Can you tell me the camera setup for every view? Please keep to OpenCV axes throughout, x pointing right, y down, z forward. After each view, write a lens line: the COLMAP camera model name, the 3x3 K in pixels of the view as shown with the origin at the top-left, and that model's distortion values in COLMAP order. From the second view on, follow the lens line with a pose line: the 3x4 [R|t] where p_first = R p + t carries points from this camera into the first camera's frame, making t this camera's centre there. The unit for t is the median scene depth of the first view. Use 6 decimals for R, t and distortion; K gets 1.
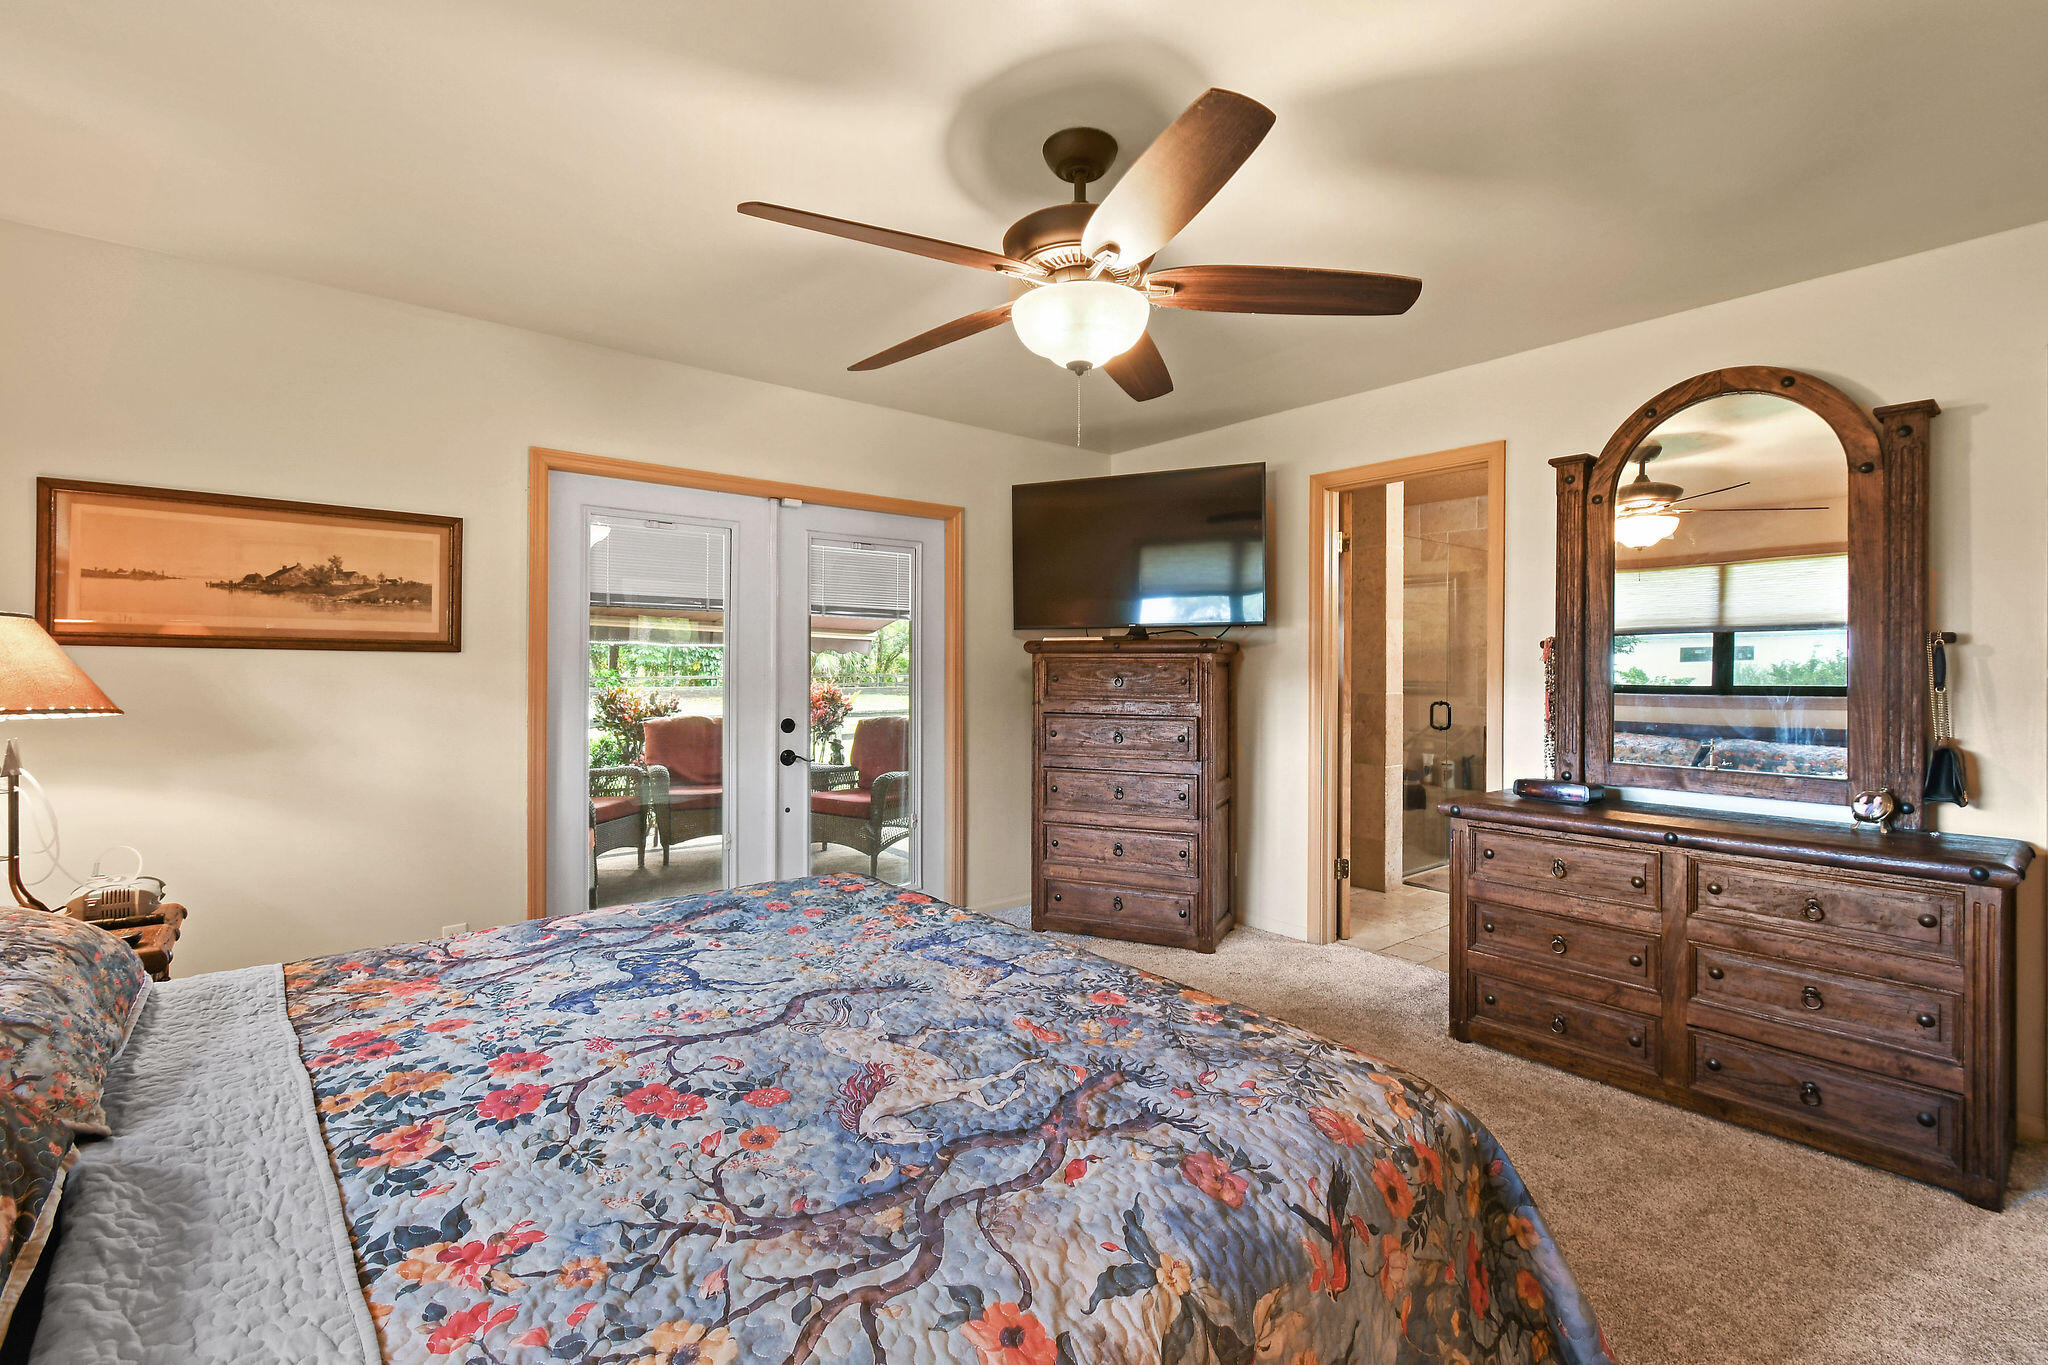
lens RADIAL K [[932.0, 0, 1025.7], [0, 932.0, 670.3], [0, 0, 1]] dist [0.004995, -0.001943]
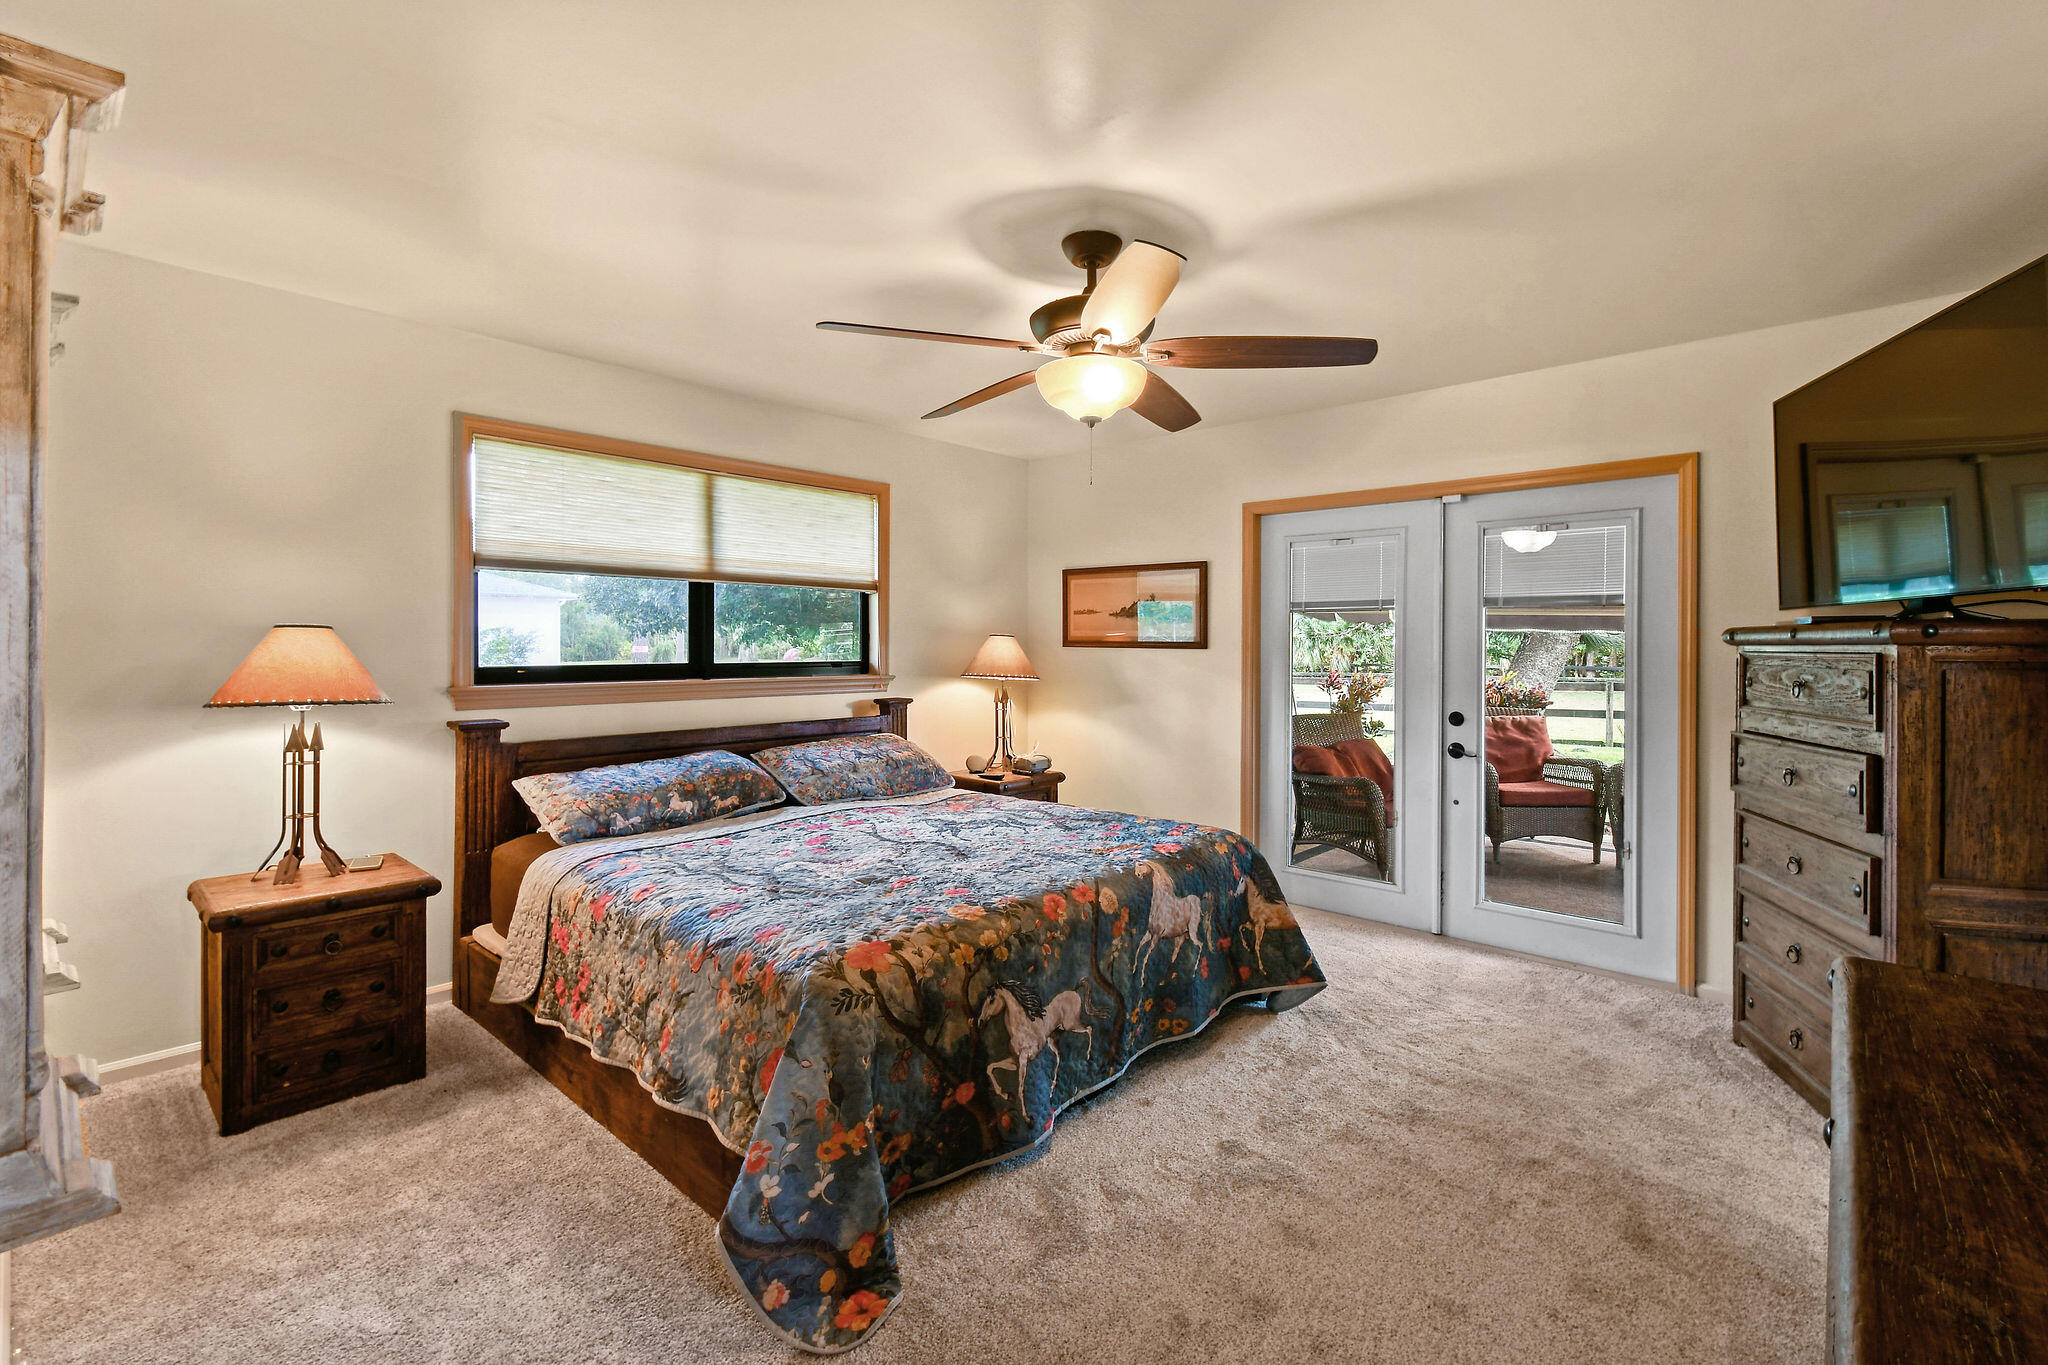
lens RADIAL K [[932.0, 0, 1026.6], [0, 932.0, 645.9], [0, 0, 1]] dist [0.004995, -0.001943]
pose [[0.119086, -0.004760, -0.992873, 0.733159], [-0.006586, 0.999963, -0.005584, -0.011602], [0.992862, 0.007205, 0.119050, 0.441683]]
